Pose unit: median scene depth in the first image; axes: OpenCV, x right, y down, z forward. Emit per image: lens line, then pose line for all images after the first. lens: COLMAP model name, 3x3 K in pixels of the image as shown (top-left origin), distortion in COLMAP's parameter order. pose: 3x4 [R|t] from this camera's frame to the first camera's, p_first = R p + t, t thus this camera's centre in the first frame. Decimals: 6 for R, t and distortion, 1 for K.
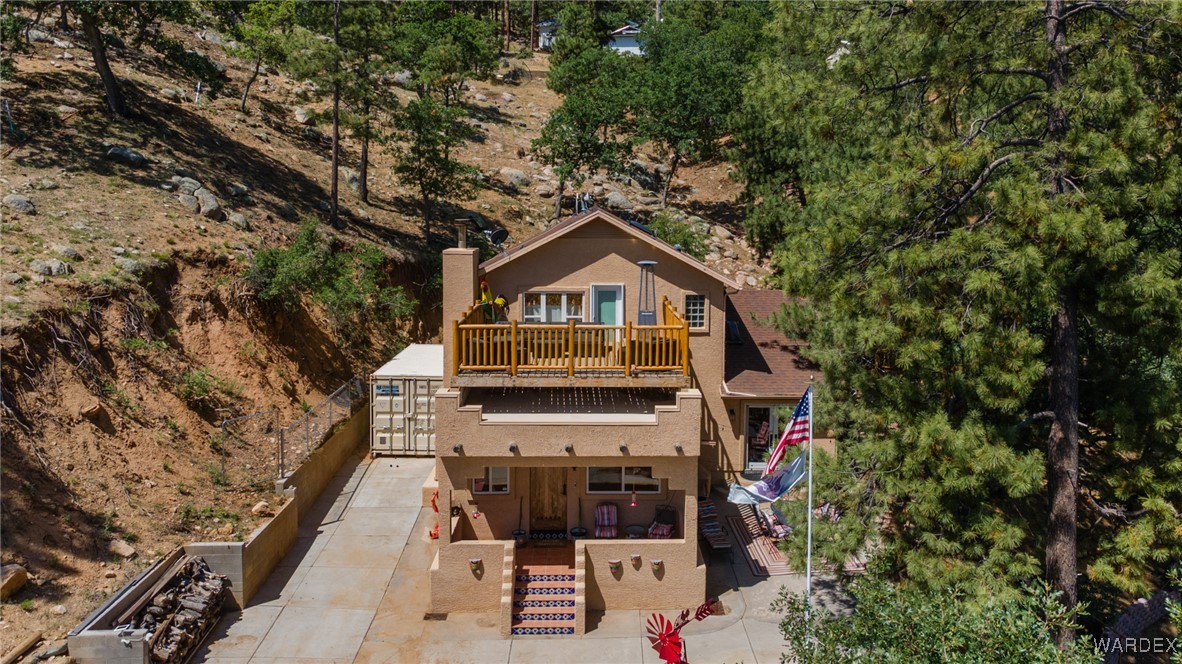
lens RADIAL K [[878.1, 0, 623.0], [0, 878.1, 251.2], [0, 0, 1]] dist [-0.006153, -0.001111]
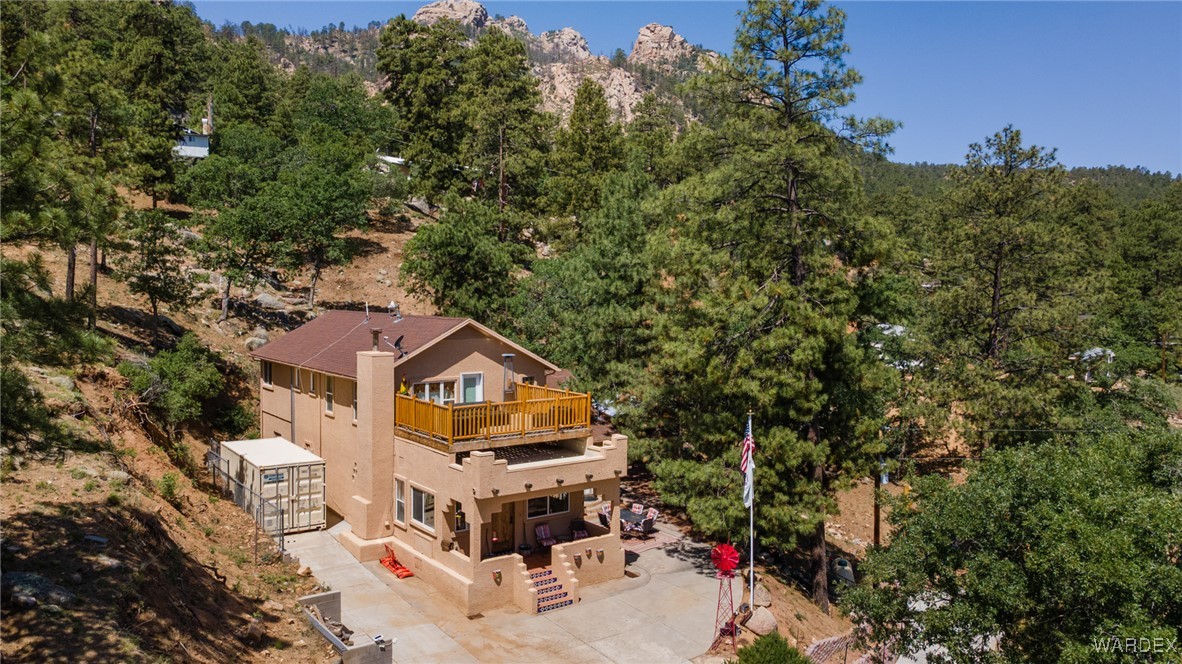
lens RADIAL K [[841.1, 0, 591.1], [0, 841.1, 310.2], [0, 0, 1]] dist [-0.004004, 0.044462]
pose [[0.837115, -0.018246, 0.546723, -0.647964], [0.037060, 0.999039, -0.023403, -0.024823], [-0.545771, 0.039852, 0.836986, -0.194443]]
